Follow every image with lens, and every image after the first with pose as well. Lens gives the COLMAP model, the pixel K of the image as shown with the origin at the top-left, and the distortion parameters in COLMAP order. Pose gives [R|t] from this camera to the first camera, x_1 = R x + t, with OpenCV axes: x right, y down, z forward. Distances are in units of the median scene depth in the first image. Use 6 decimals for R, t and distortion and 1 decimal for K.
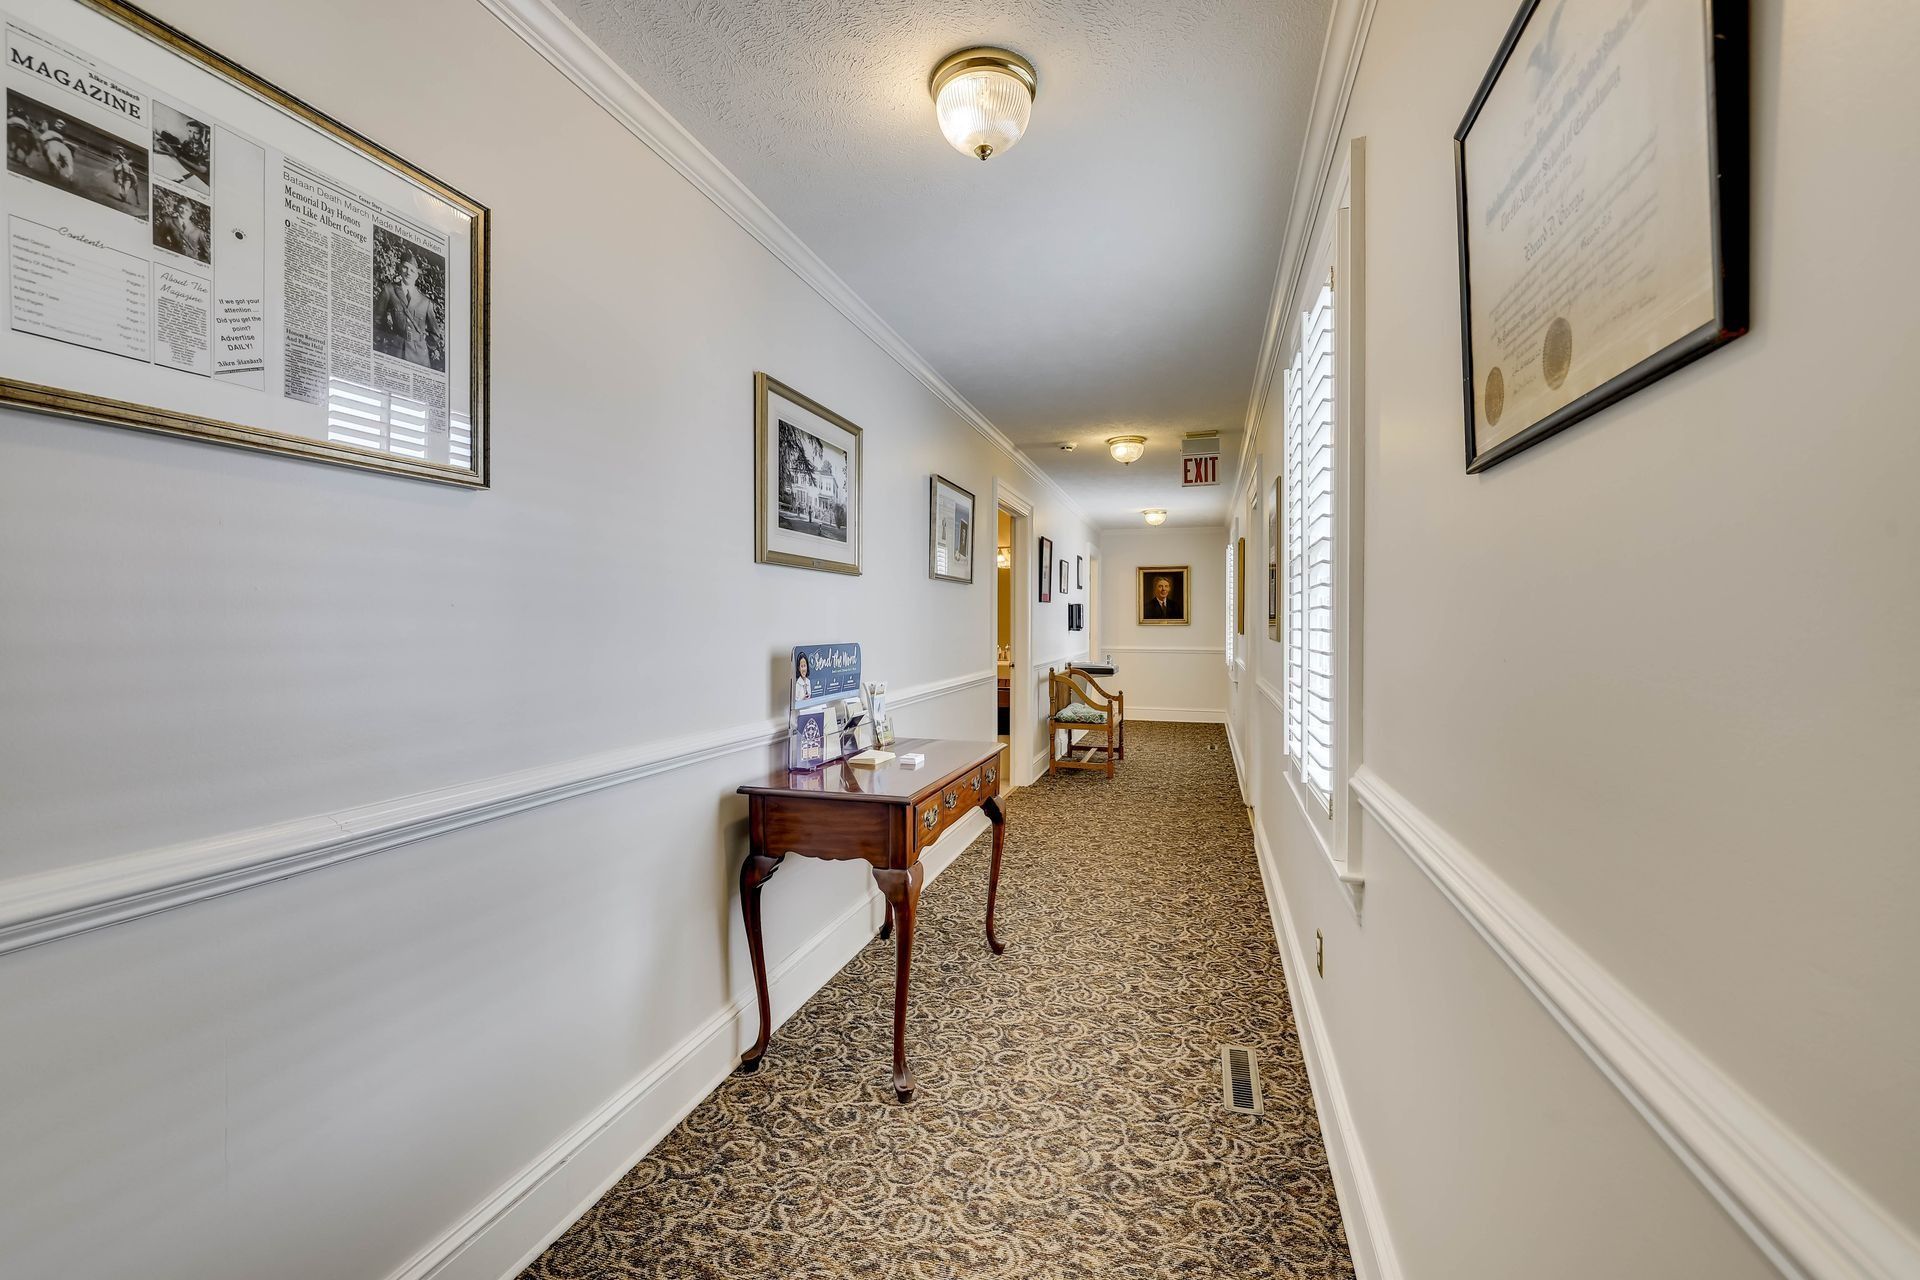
lens RADIAL K [[805.9, 0, 961.4], [0, 805.9, 627.1], [0, 0, 1]] dist [0.000347, 0.000416]
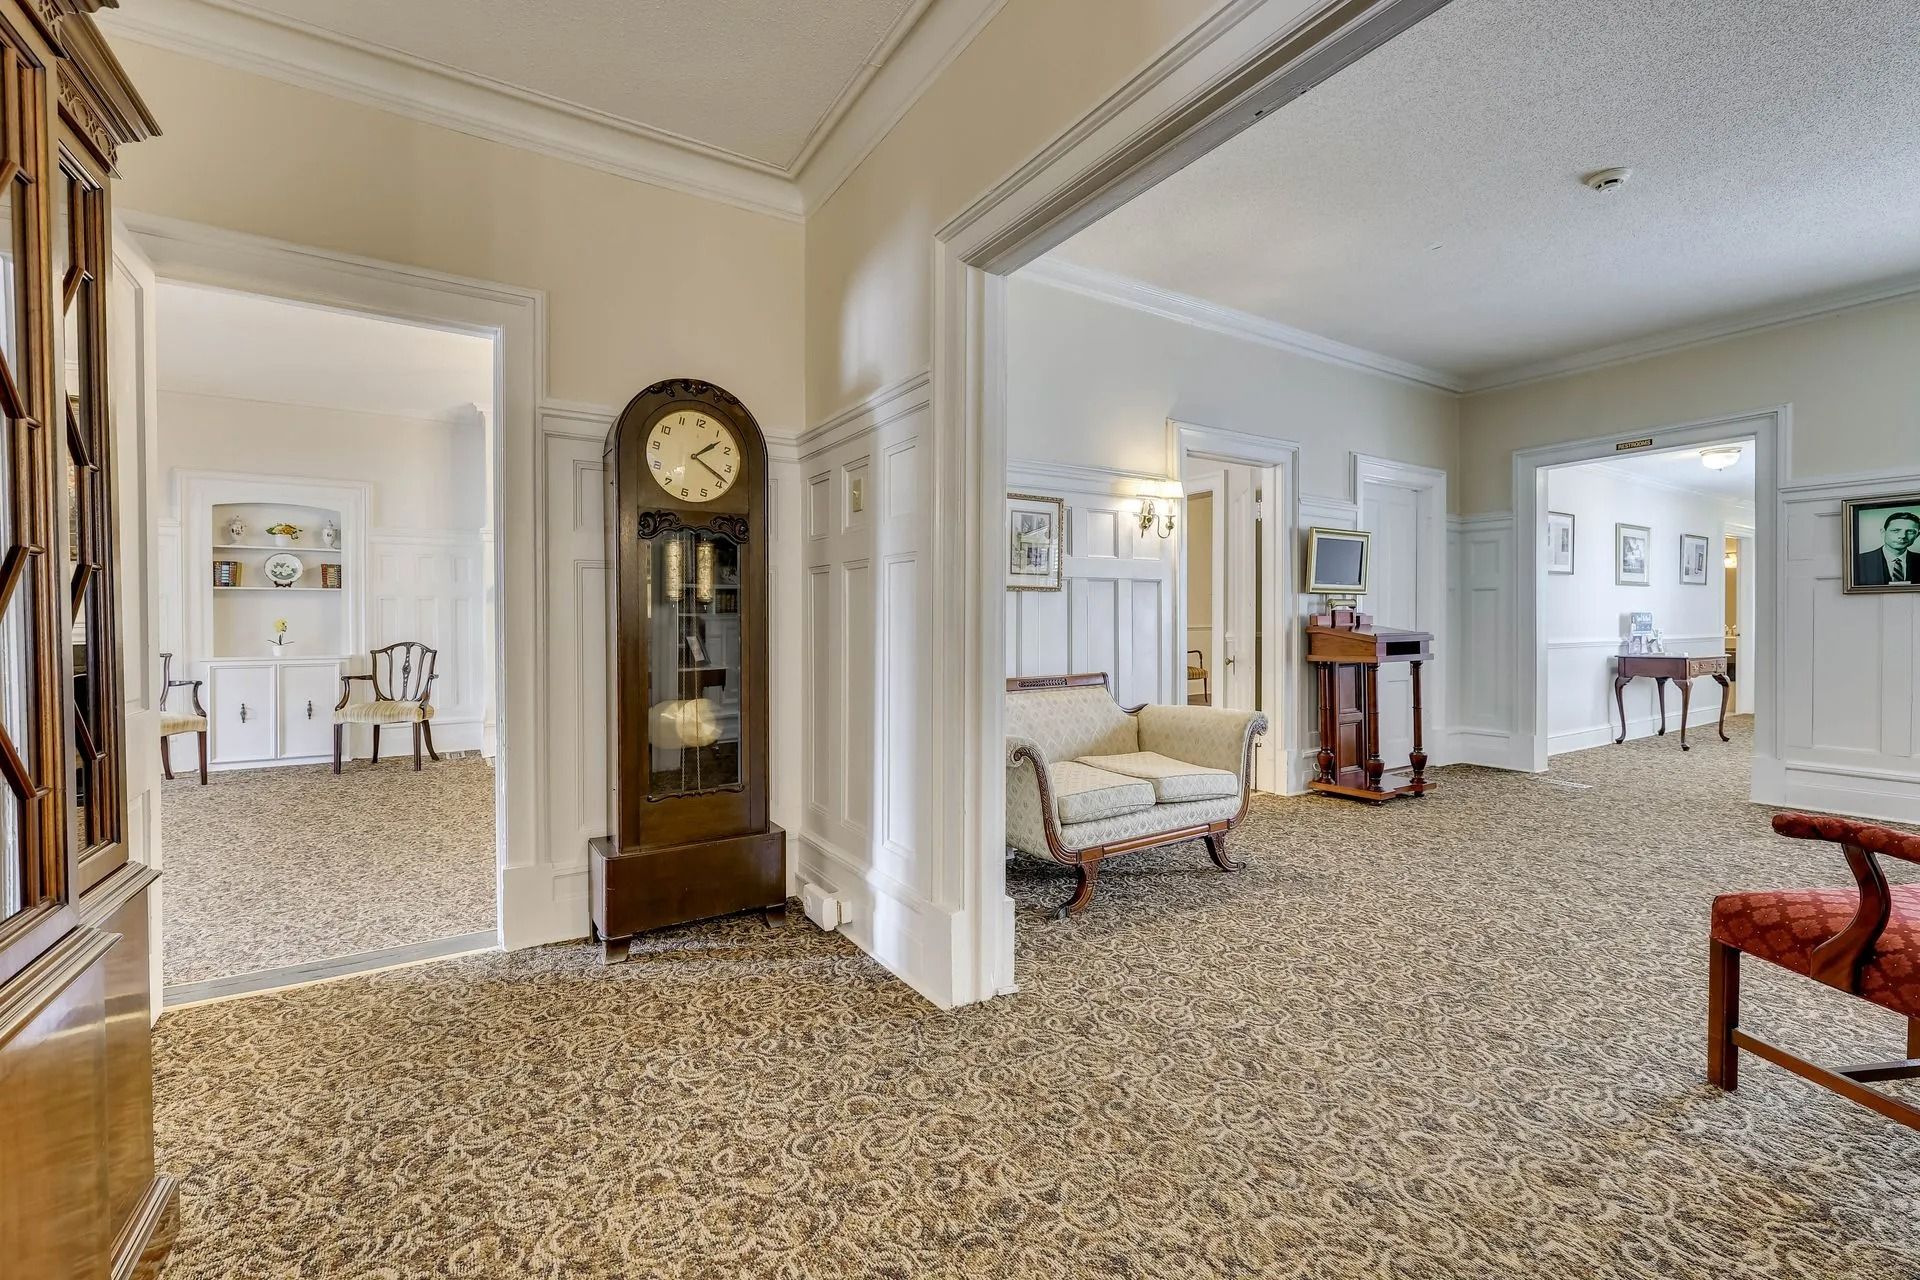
lens RADIAL K [[805.9, 0, 961.4], [0, 805.9, 627.1], [0, 0, 1]] dist [0.000347, 0.000416]
pose [[0.757036, 0.001064, -0.653372, -0.131659], [0.001519, 0.999993, 0.003388, 0.062506], [0.653371, -0.003557, 0.757029, -2.802023]]
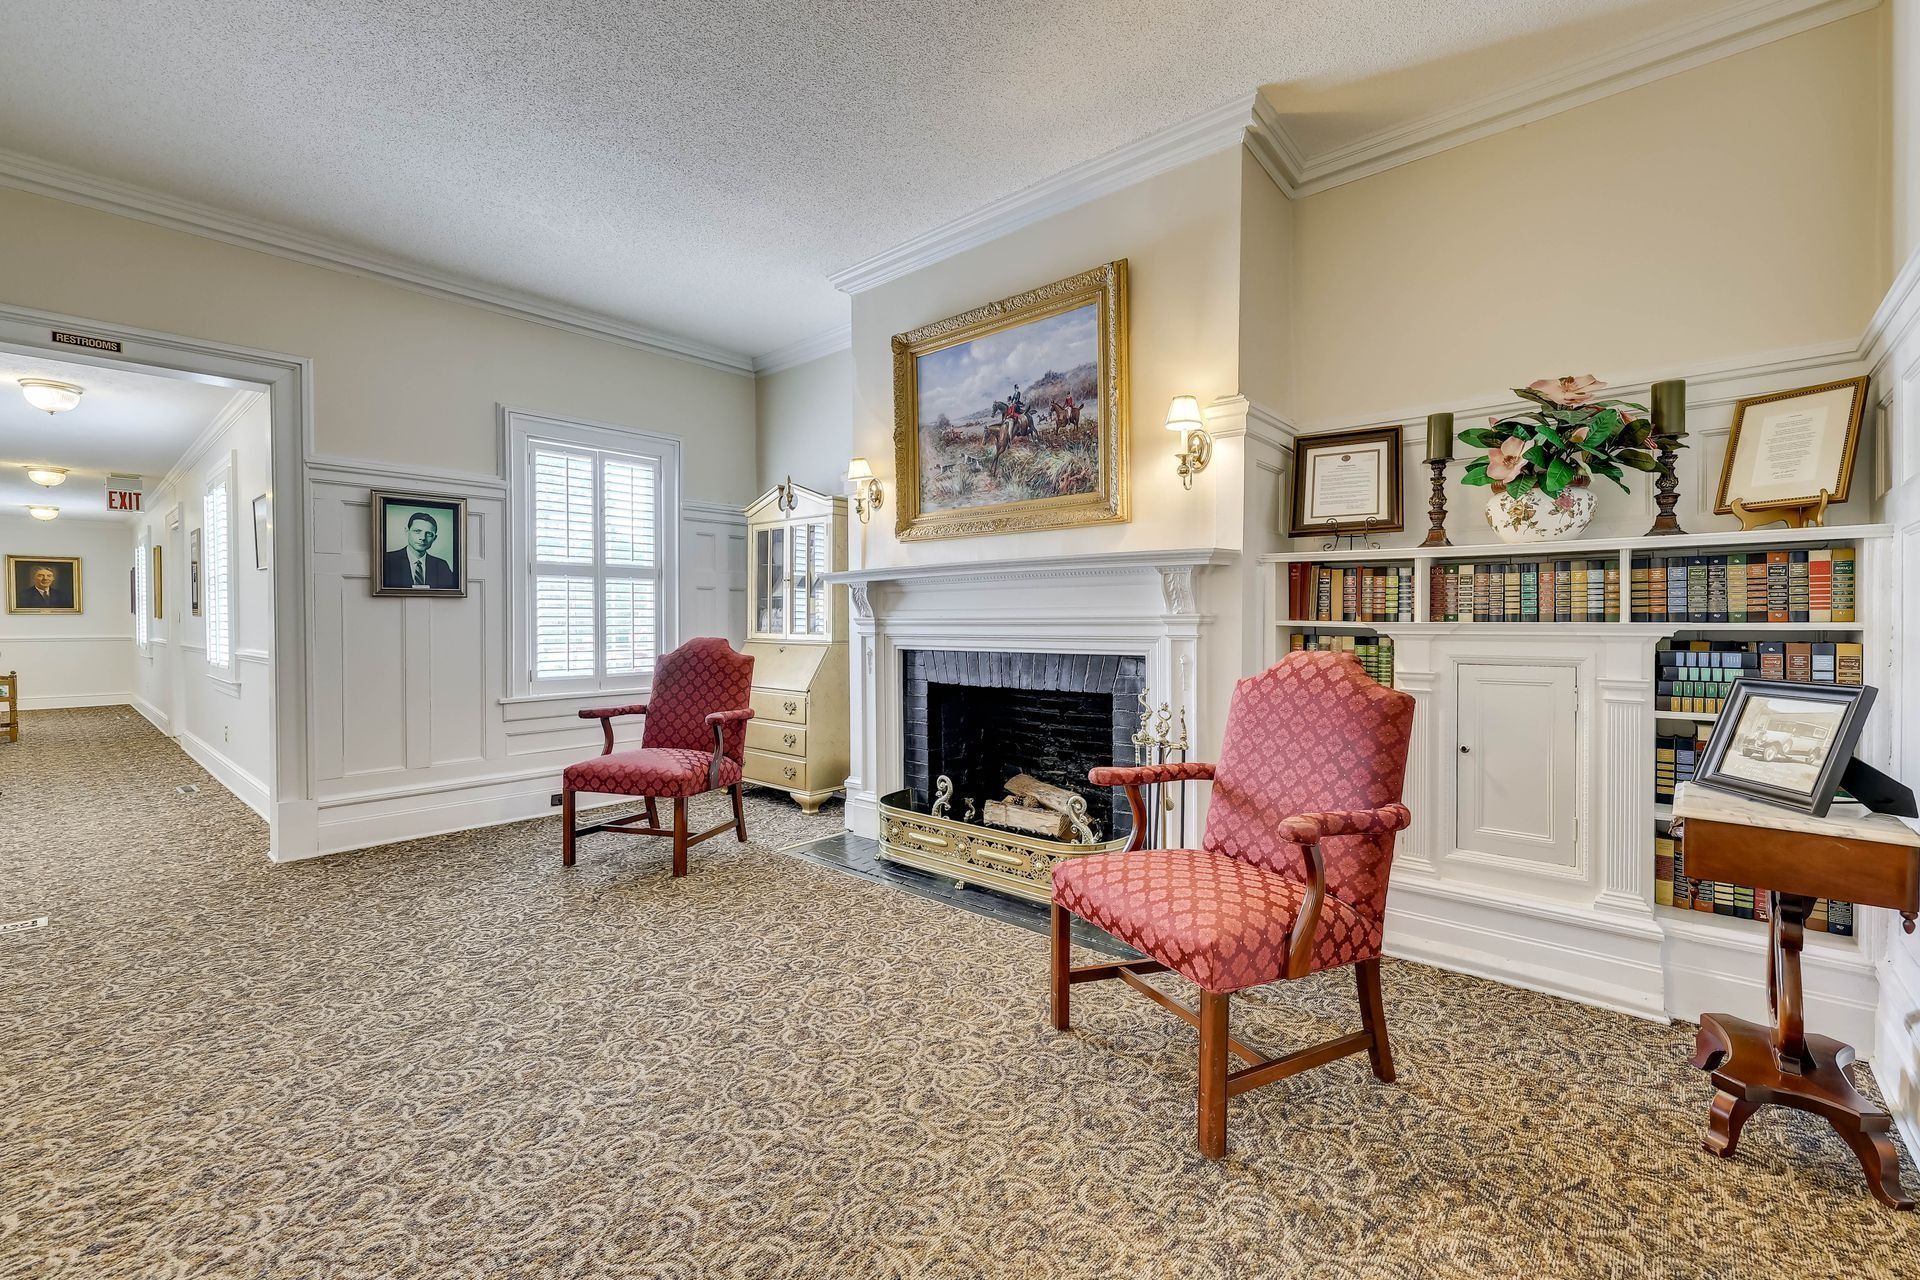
lens RADIAL K [[808.8, 0, 938.3], [0, 808.8, 629.1], [0, 0, 1]] dist [0.002314, -0.000280]
pose [[0.427918, -0.012152, 0.903736, -0.781414], [0.006502, 0.999925, 0.010366, 0.053168], [-0.903794, 0.001441, 0.427965, -1.847511]]
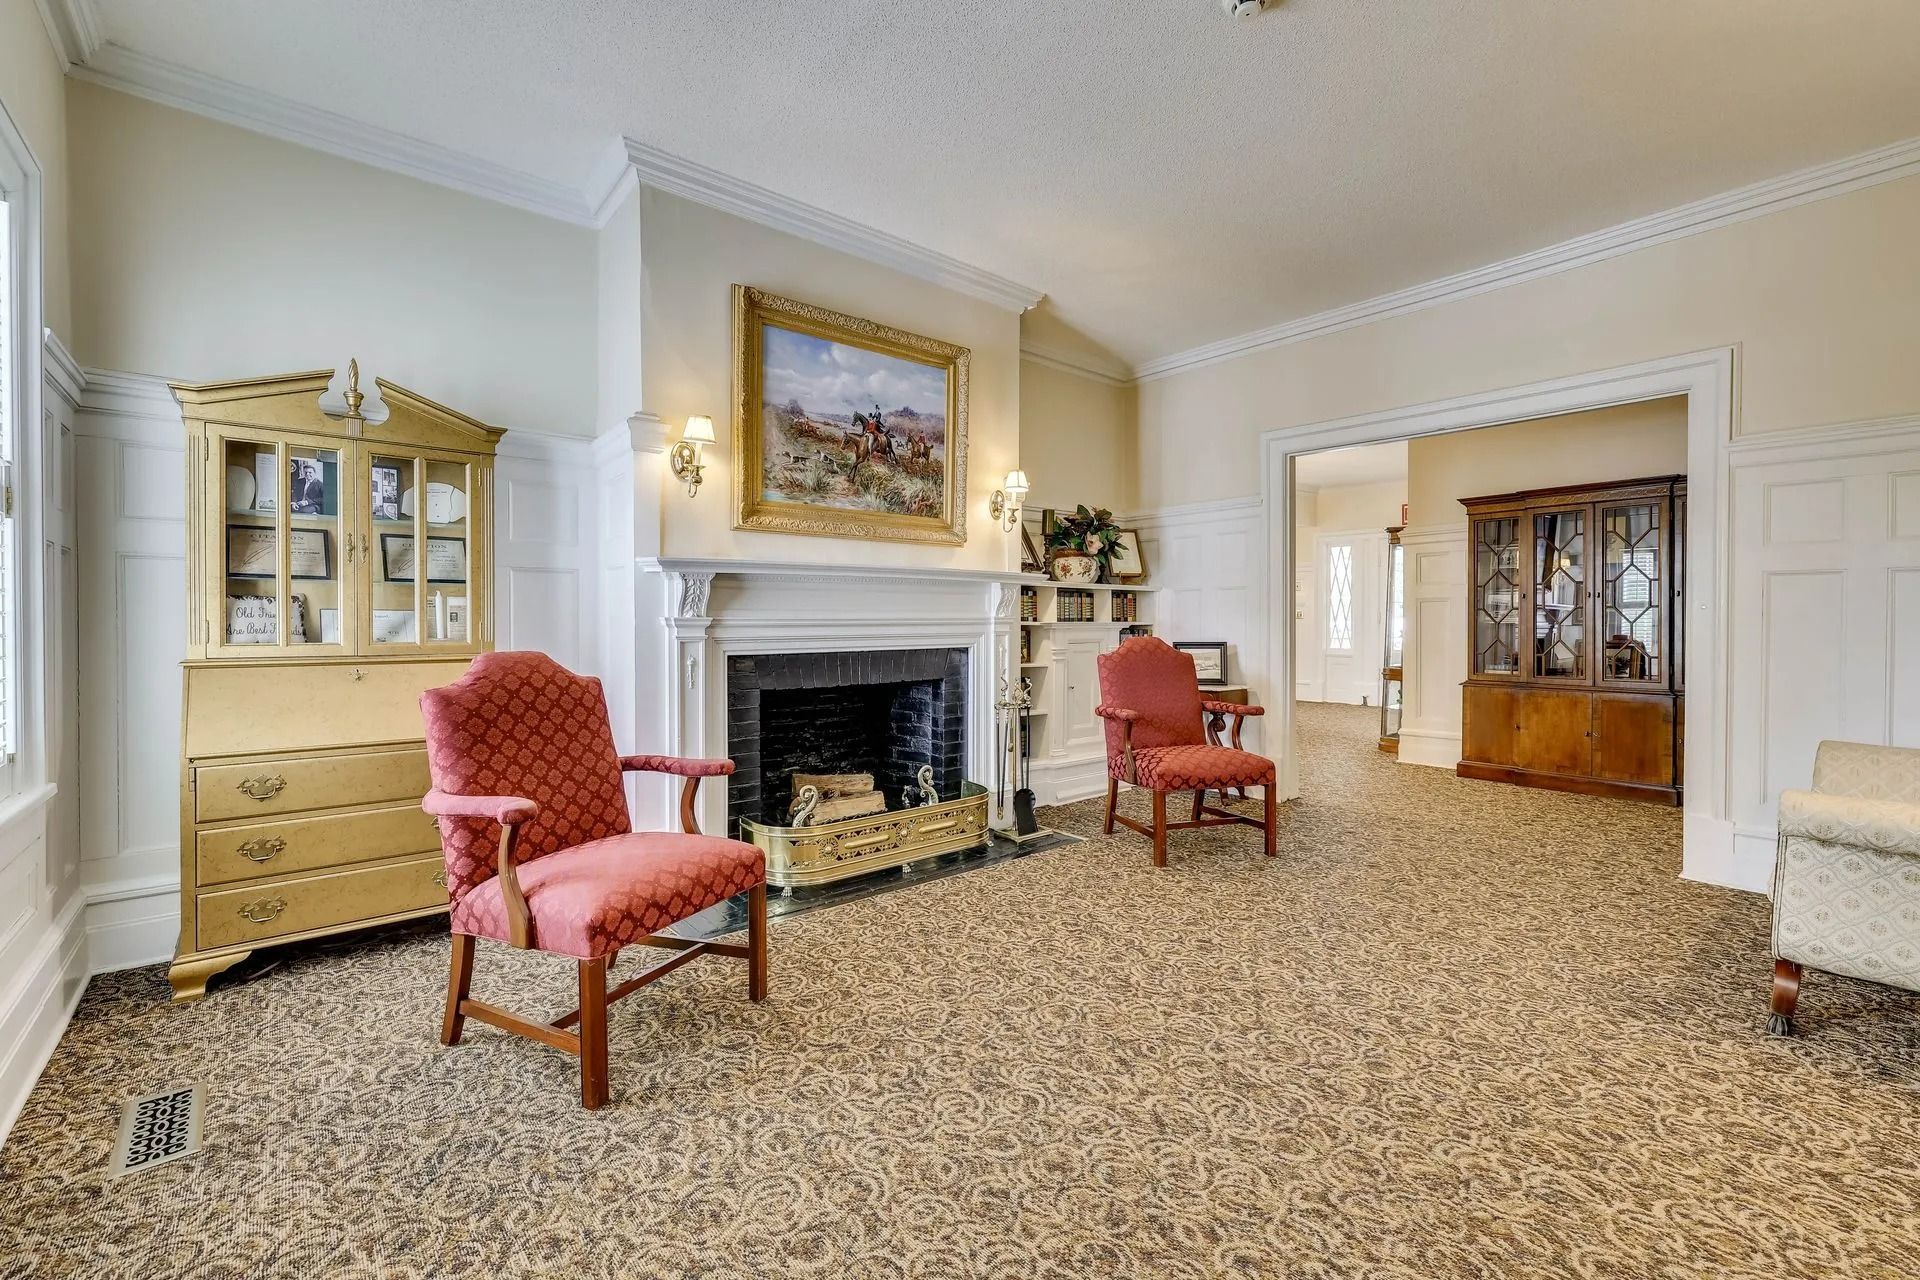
lens RADIAL K [[813.6, 0, 960.7], [0, 813.6, 627.6], [0, 0, 1]] dist [0.000751, 0.000088]
pose [[-0.838578, -0.006350, 0.544745, -0.427732], [0.001909, 0.999892, 0.014593, 0.043804], [-0.544778, 0.013278, -0.838475, -0.173034]]
